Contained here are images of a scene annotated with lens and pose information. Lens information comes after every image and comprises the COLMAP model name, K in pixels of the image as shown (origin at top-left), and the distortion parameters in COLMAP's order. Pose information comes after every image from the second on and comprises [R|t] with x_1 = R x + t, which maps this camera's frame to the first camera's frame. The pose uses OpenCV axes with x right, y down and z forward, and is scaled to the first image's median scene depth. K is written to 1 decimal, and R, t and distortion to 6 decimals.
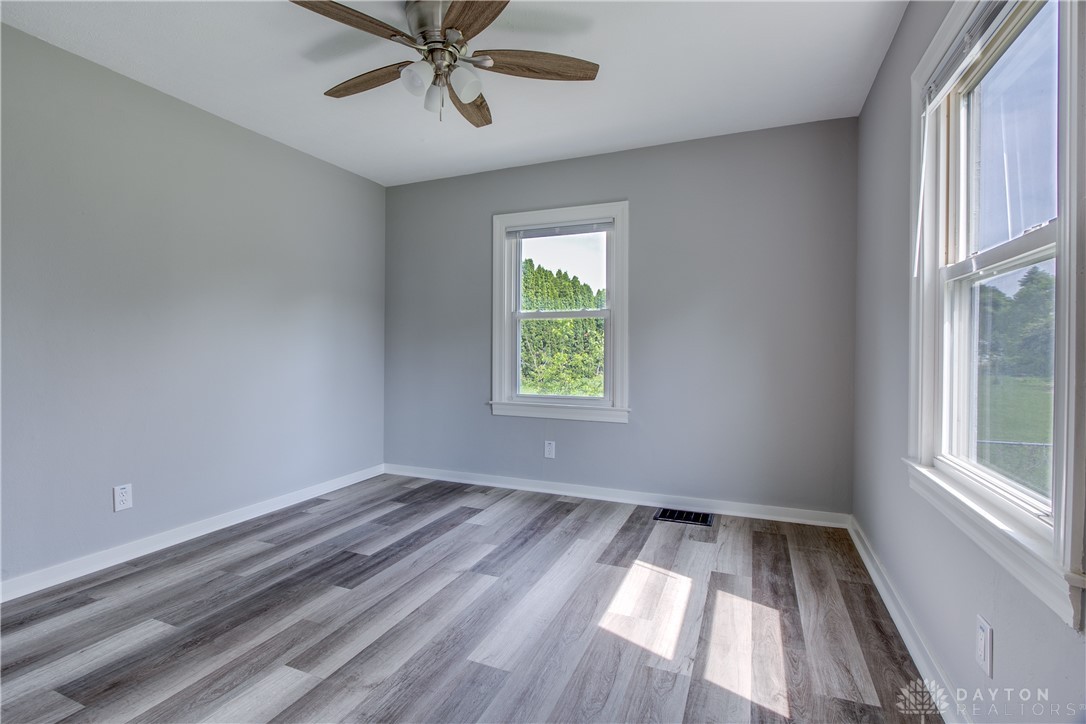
lens RADIAL K [[510.8, 0, 545.3], [0, 510.8, 357.1], [0, 0, 1]] dist [-0.017001, 0.001436]
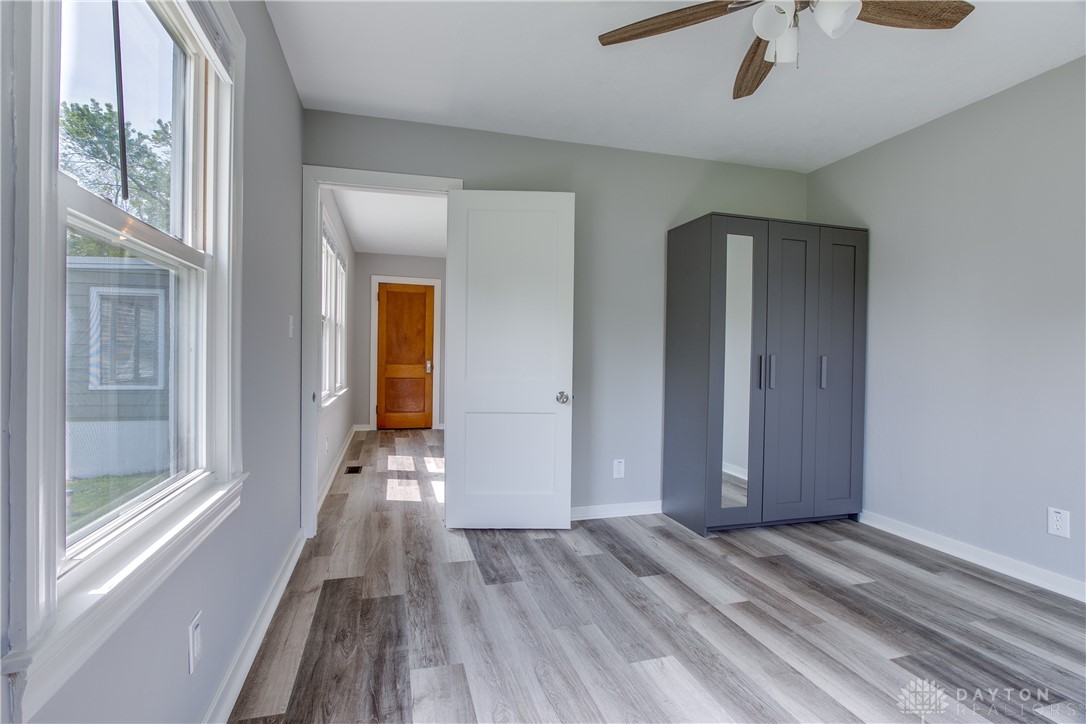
lens RADIAL K [[510.8, 0, 543.8], [0, 510.8, 361.0], [0, 0, 1]] dist [-0.017001, 0.001436]
pose [[-0.776637, -0.005767, -0.629922, 0.627666], [-0.024069, 0.999500, 0.020525, -0.022349], [0.629488, 0.031102, -0.776387, 1.434440]]
